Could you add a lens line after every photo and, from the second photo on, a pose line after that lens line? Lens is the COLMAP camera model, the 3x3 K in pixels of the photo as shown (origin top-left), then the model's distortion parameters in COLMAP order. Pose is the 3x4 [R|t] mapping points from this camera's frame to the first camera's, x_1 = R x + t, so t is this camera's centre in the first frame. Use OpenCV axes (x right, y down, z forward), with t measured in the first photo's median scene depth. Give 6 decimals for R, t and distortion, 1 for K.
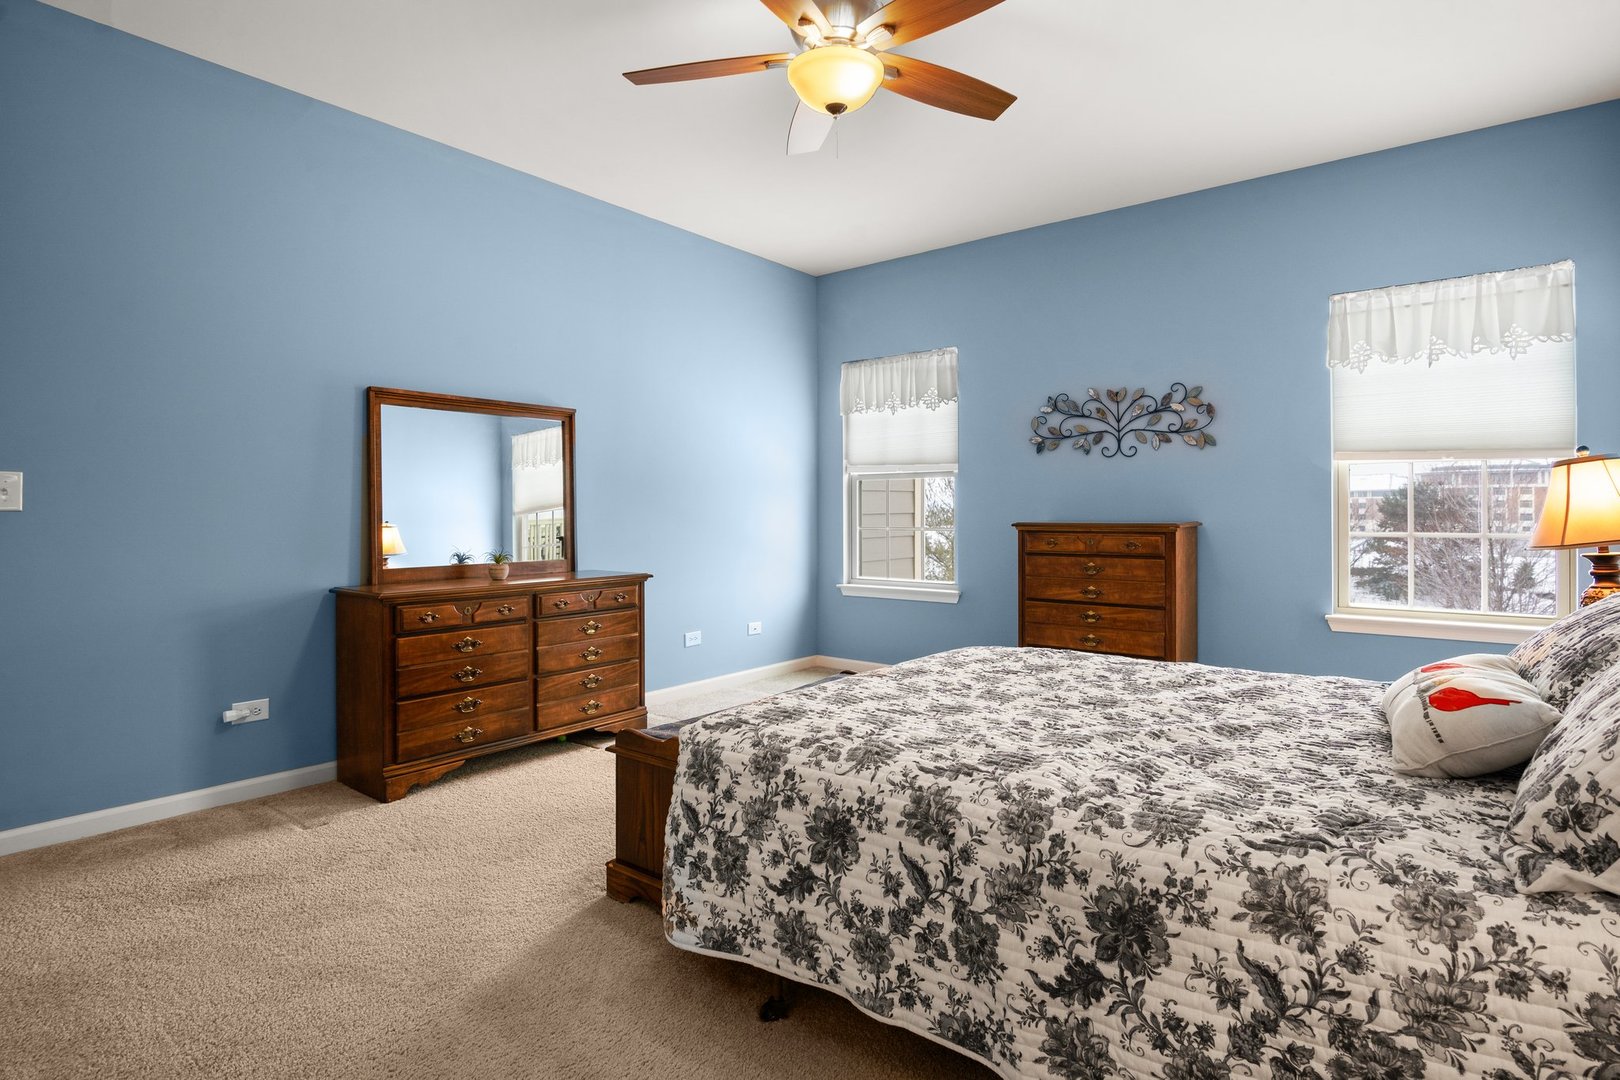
lens RADIAL K [[825.4, 0, 810.0], [0, 825.4, 501.6], [0, 0, 1]] dist [-0.018188, -0.000399]
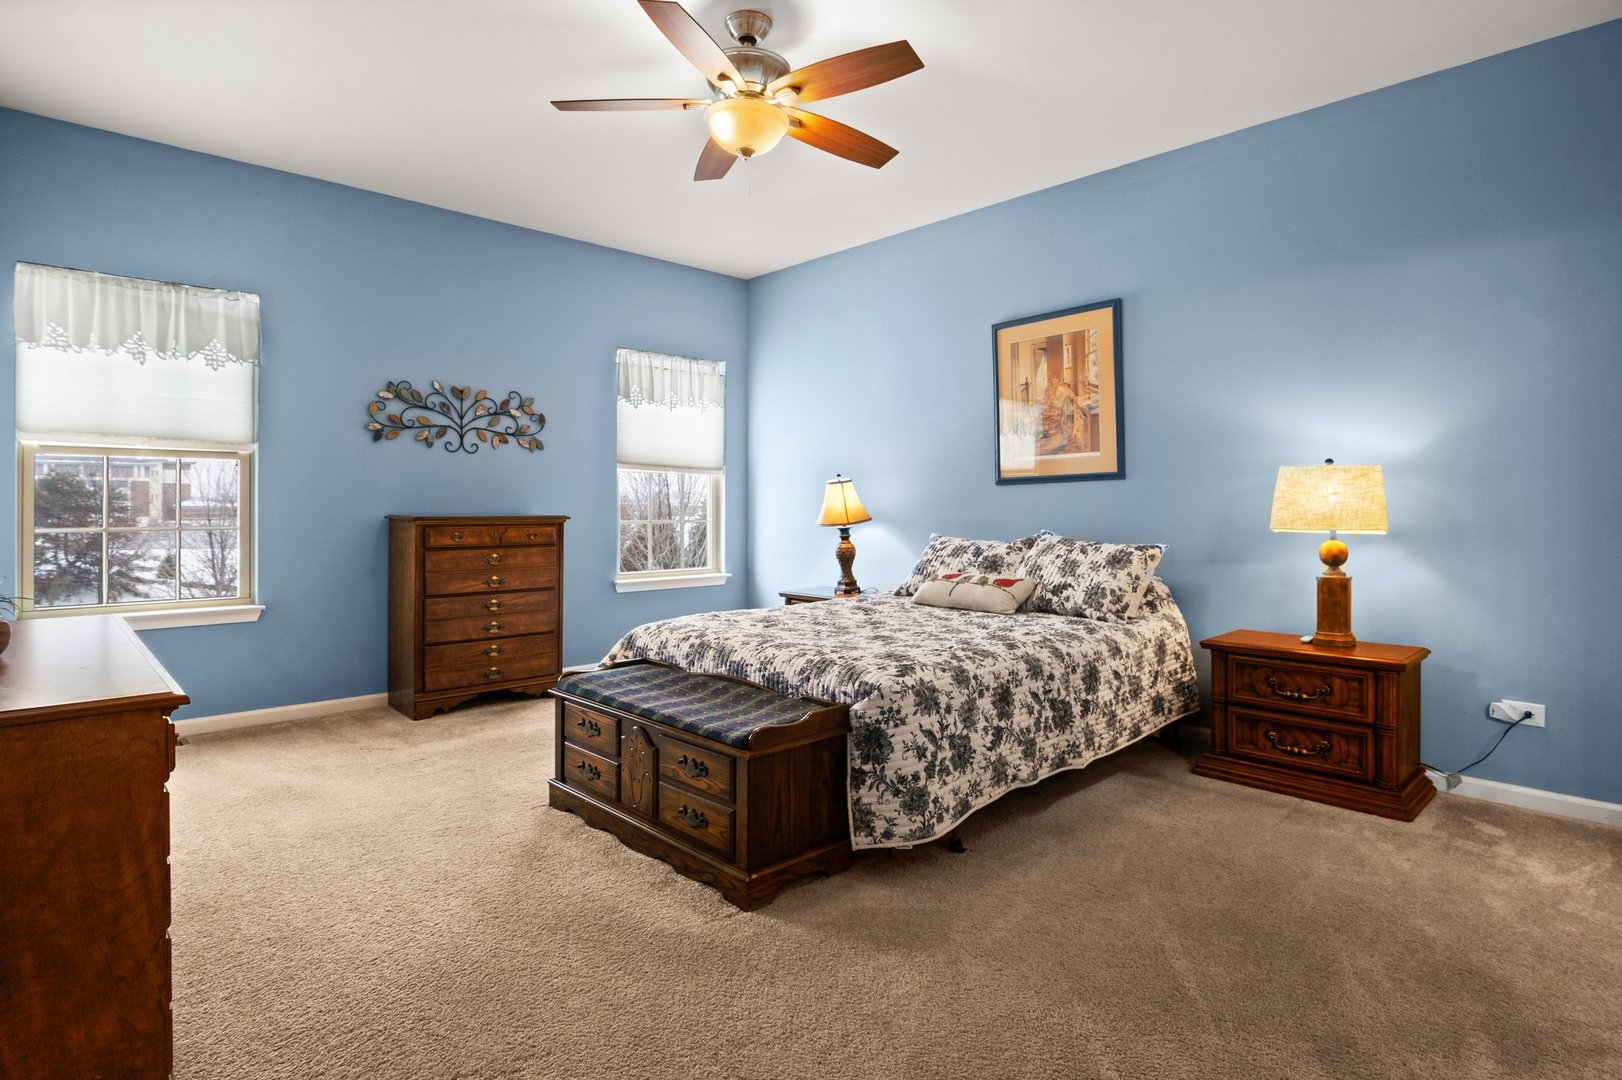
lens RADIAL K [[842.6, 0, 817.4], [0, 842.6, 508.5], [0, 0, 1]] dist [-0.019869, -0.000143]
pose [[0.137194, -0.001091, 0.990544, -1.600778], [-0.014892, 0.999884, 0.003164, 0.016301], [-0.990432, -0.015185, 0.137162, 1.071425]]
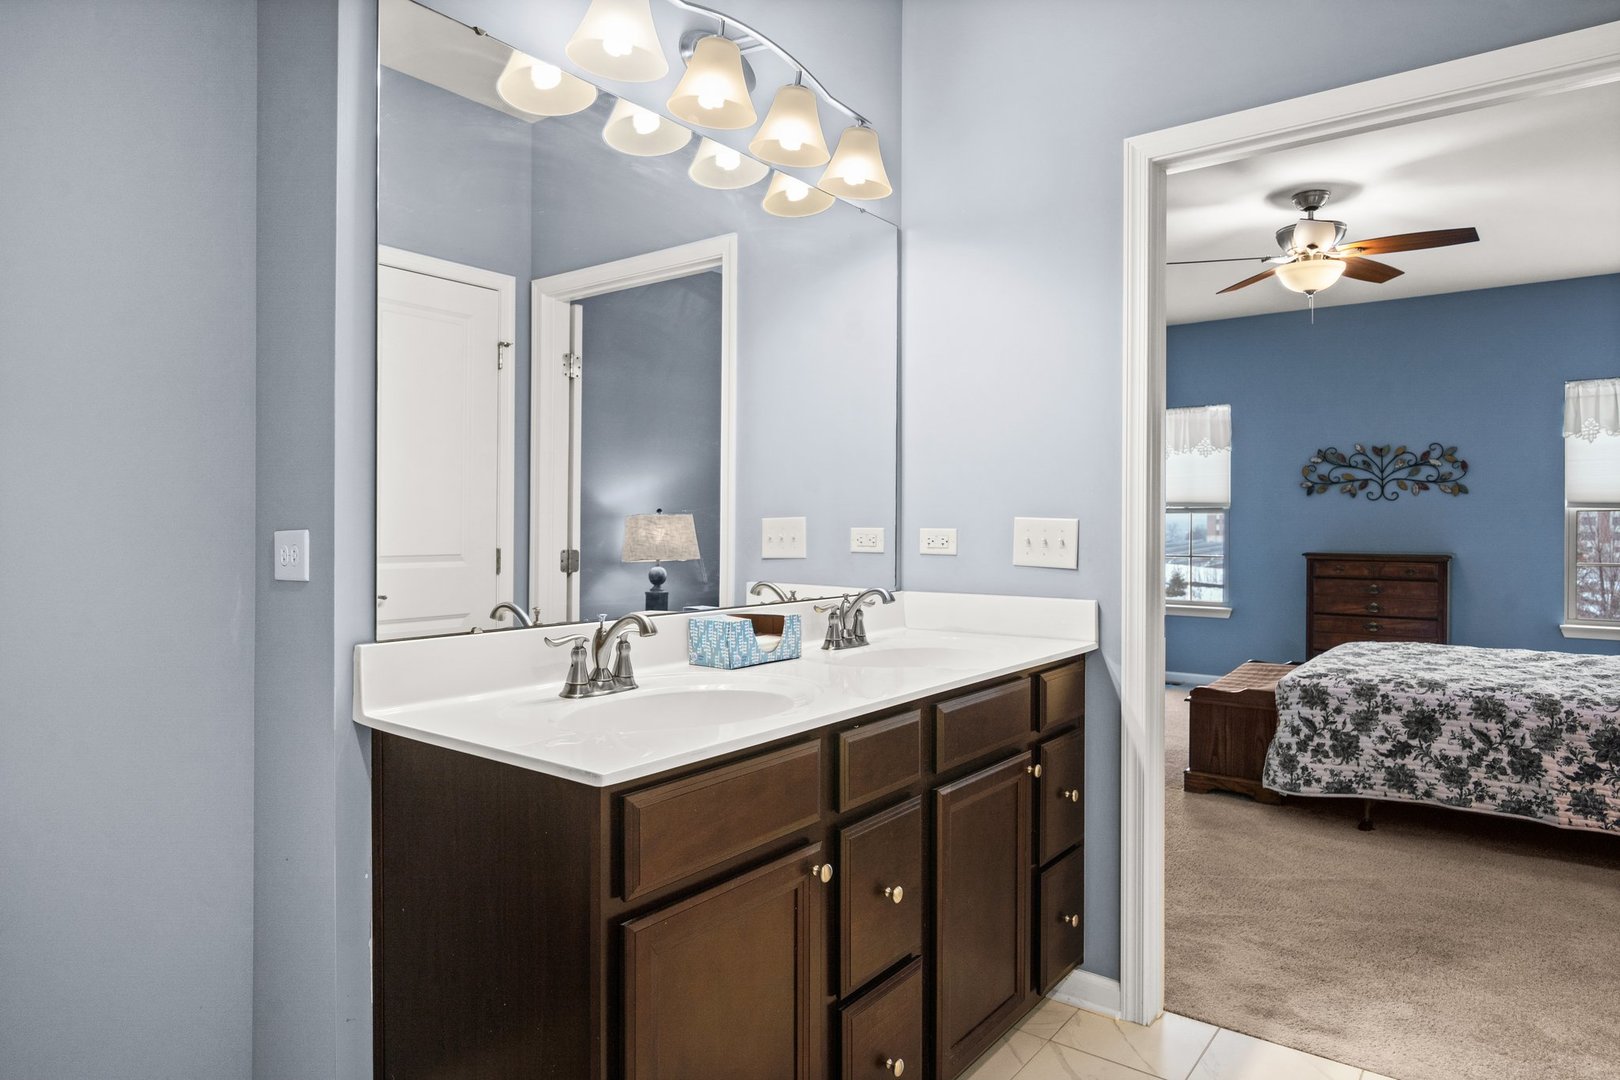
lens RADIAL K [[968.0, 0, 817.5], [0, 968.0, 520.9], [0, 0, 1]] dist [-0.009654, -0.001465]
pose [[0.999545, 0.006252, 0.029519, -1.371857], [-0.006510, 0.999941, 0.008654, -0.078609], [-0.029463, -0.008842, 0.999527, -1.145459]]
